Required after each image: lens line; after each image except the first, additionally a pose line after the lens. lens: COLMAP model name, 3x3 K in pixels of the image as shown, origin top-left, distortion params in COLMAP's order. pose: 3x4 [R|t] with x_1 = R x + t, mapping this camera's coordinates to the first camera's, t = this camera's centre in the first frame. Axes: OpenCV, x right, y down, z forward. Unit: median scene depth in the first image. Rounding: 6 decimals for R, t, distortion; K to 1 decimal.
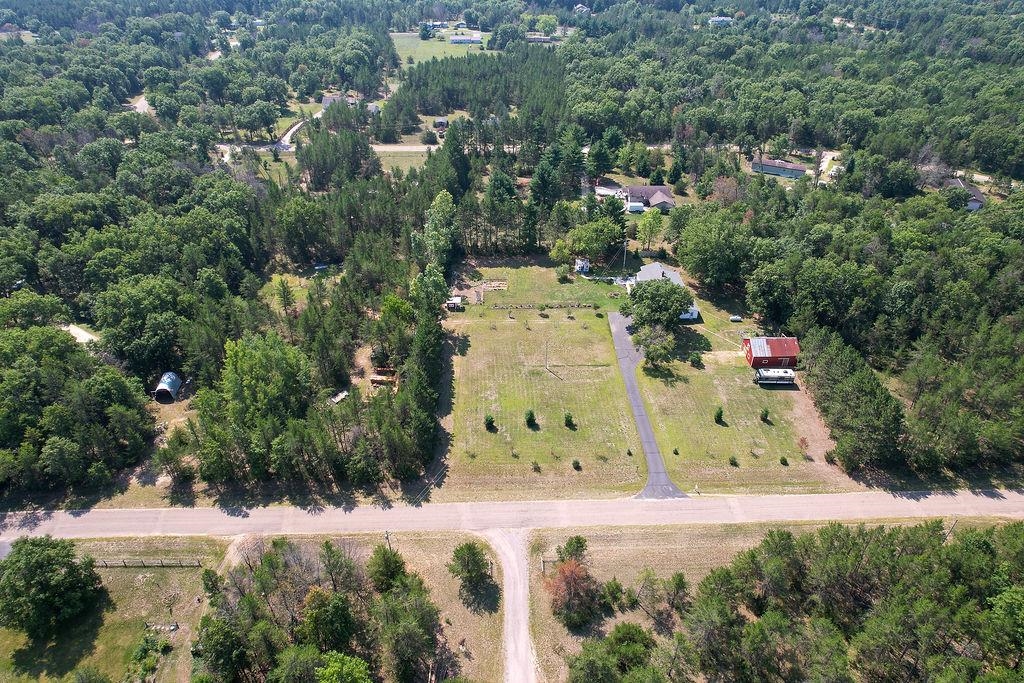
lens RADIAL K [[652.4, 0, 515.9], [0, 652.4, 345.9], [0, 0, 1]] dist [-0.084626, 0.076807]
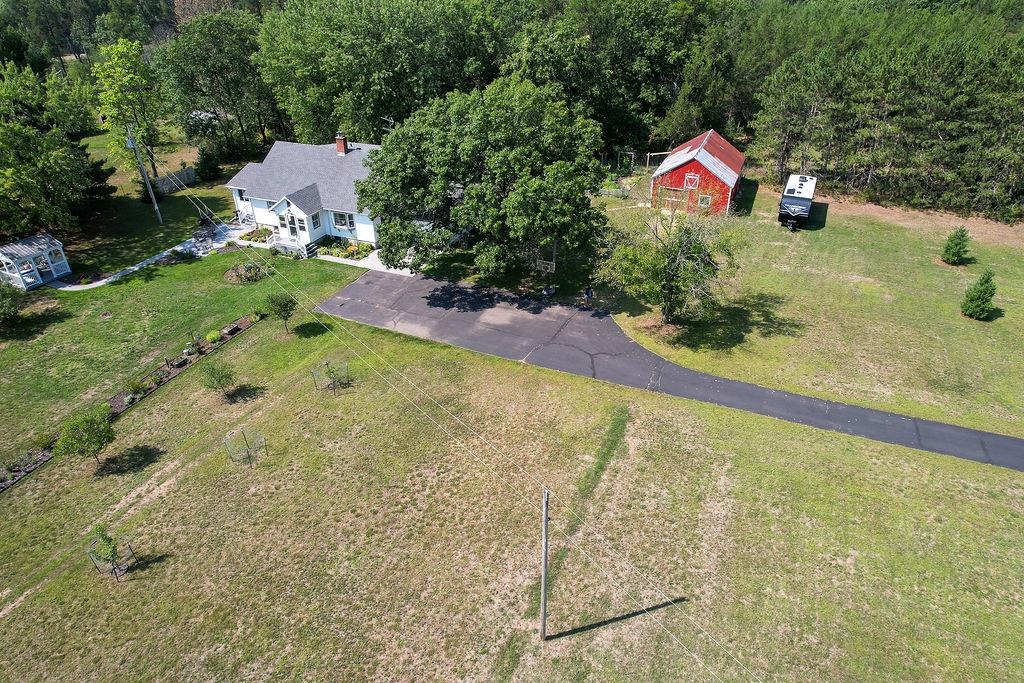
lens RADIAL K [[652.4, 0, 515.9], [0, 652.4, 345.9], [0, 0, 1]] dist [-0.084626, 0.076807]
pose [[0.417767, -0.481828, 0.770268, -0.041303], [0.523156, 0.820714, 0.229642, -0.061680], [-0.742818, 0.307033, 0.594939, 0.839414]]
